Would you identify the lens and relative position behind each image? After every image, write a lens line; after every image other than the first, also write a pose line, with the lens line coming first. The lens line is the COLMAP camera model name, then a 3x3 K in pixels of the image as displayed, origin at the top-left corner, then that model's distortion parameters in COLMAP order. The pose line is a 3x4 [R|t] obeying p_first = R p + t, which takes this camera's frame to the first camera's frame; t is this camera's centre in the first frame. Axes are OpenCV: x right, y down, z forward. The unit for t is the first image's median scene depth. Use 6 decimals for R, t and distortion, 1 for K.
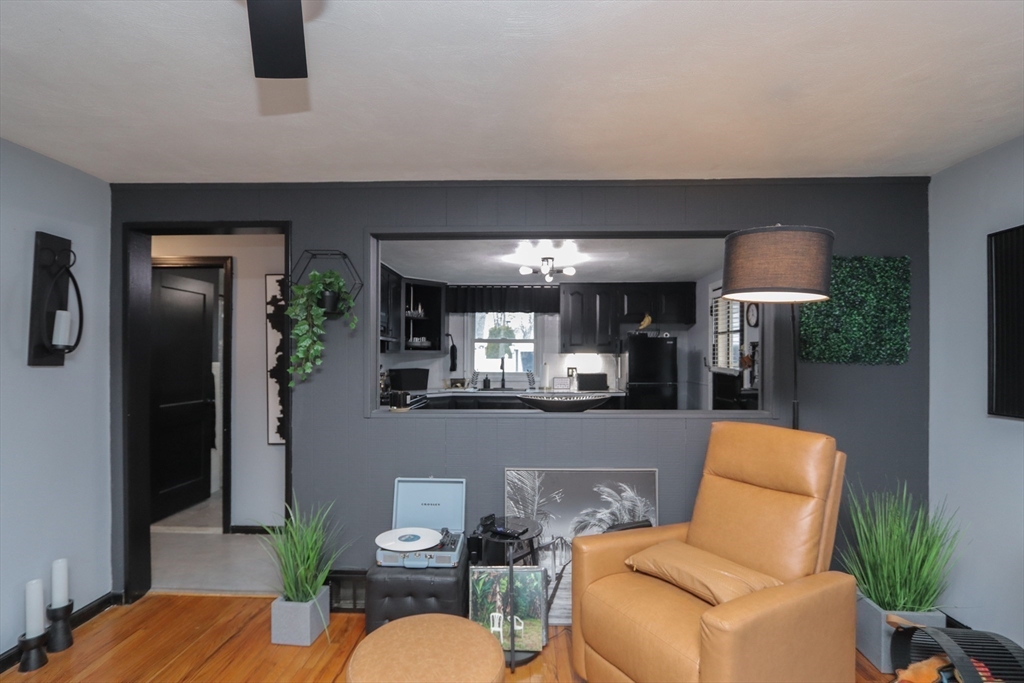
lens RADIAL K [[480.2, 0, 510.3], [0, 480.2, 356.8], [0, 0, 1]] dist [-0.015505, 0.001855]
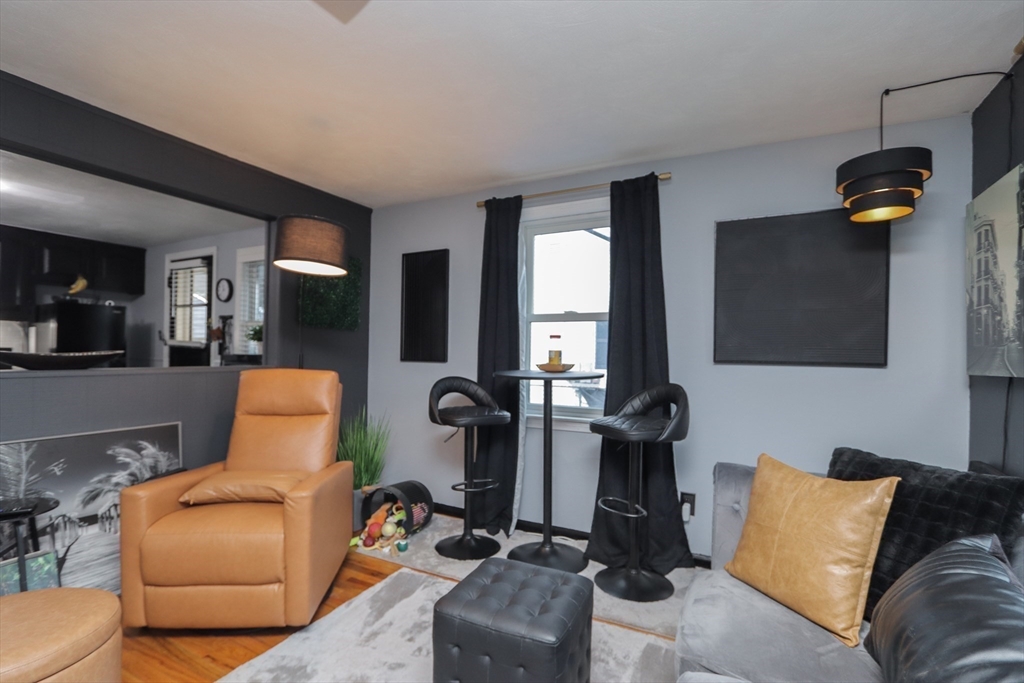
lens RADIAL K [[480.2, 0, 510.3], [0, 480.2, 356.8], [0, 0, 1]] dist [-0.015505, 0.001855]
pose [[0.436292, -0.000001, 0.899805, -0.304700], [-0.015809, 0.999846, 0.007667, 0.075747], [-0.899666, -0.017570, 0.436224, -0.079460]]
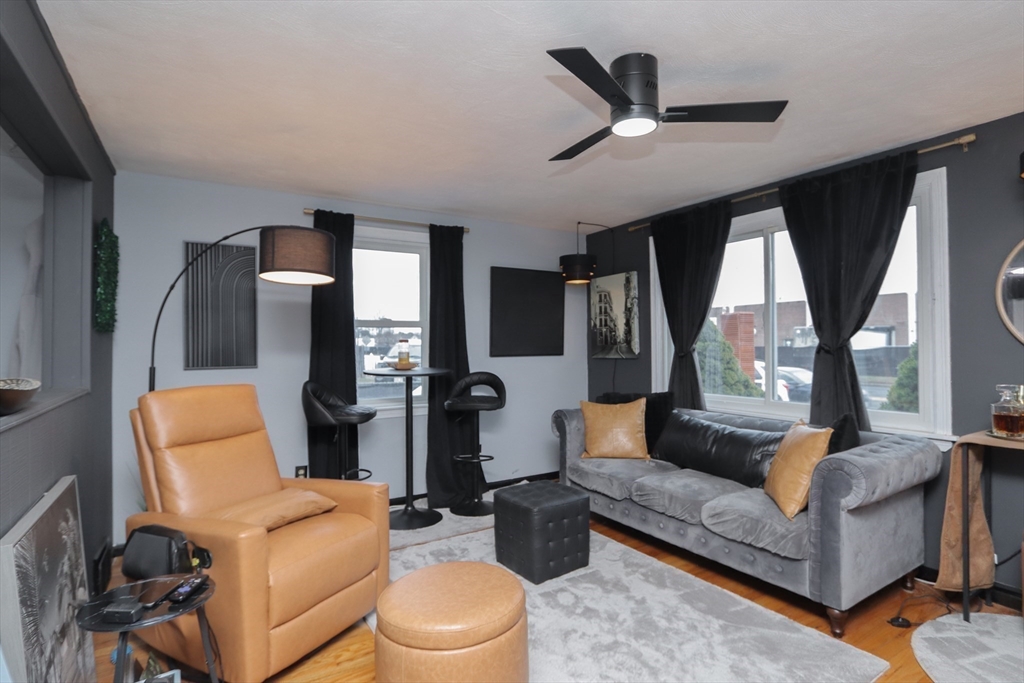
lens RADIAL K [[524.3, 0, 539.5], [0, 524.3, 339.3], [0, 0, 1]] dist [-0.000458, 0.000393]
pose [[-0.576815, 0.011375, 0.816795, -0.723830], [0.006897, 0.999935, -0.009055, 0.046539], [-0.816845, 0.000410, -0.576857, 0.889336]]
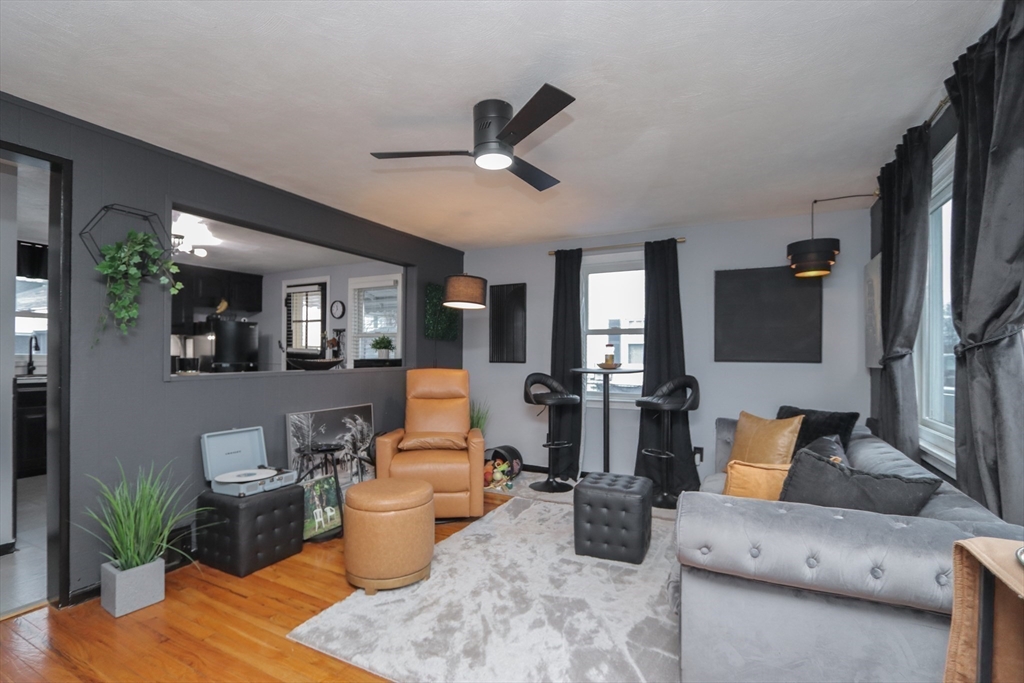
lens RADIAL K [[480.2, 0, 510.3], [0, 480.2, 356.8], [0, 0, 1]] dist [-0.015505, 0.001855]
pose [[0.433573, -0.002983, 0.901114, -0.930294], [-0.005922, 0.999963, 0.006160, 0.067114], [-0.901099, -0.008007, 0.433539, -0.103020]]
